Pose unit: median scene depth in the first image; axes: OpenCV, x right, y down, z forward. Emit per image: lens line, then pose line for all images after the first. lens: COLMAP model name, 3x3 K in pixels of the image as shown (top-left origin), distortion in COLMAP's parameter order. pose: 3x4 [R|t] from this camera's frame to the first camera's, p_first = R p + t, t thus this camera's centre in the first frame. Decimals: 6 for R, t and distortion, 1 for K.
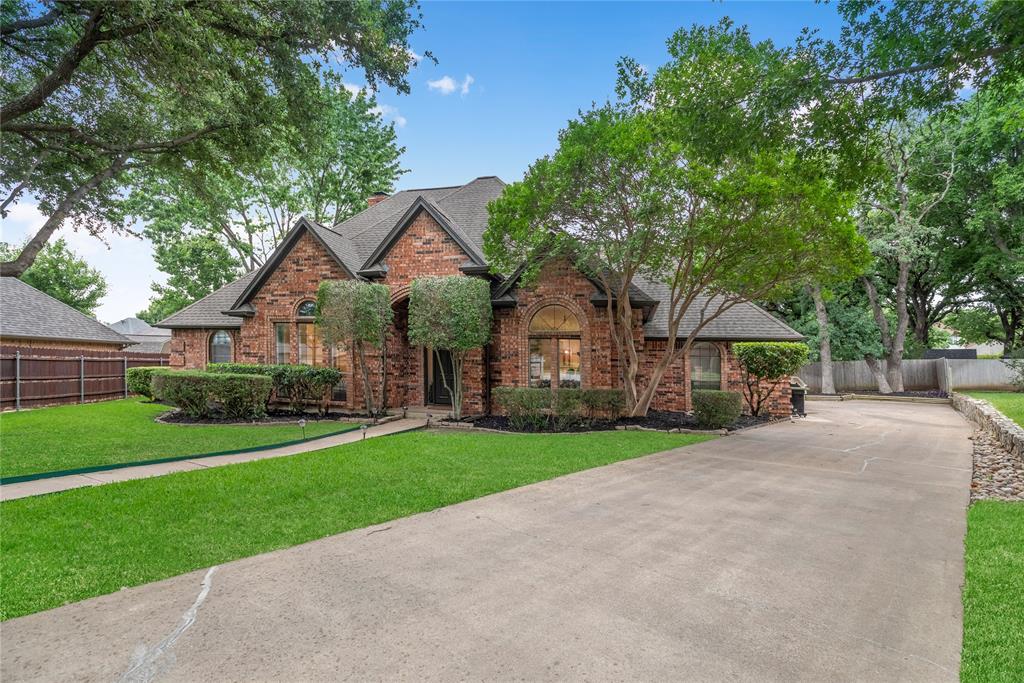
lens RADIAL K [[479.0, 0, 472.6], [0, 479.0, 318.4], [0, 0, 1]] dist [0.008799, -0.001658]
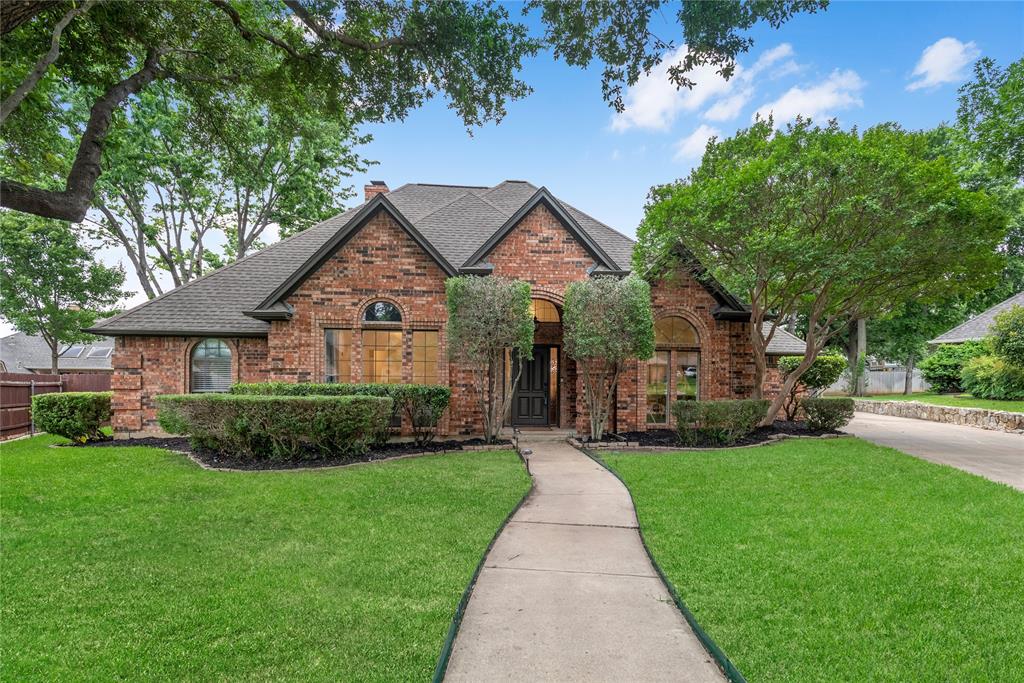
lens RADIAL K [[479.0, 0, 492.5], [0, 479.0, 338.2], [0, 0, 1]] dist [0.008799, -0.001658]
pose [[0.925769, 0.018198, 0.377650, -0.474928], [-0.017102, 0.999834, -0.006256, 0.025264], [-0.377702, -0.000667, 0.925927, 0.206593]]
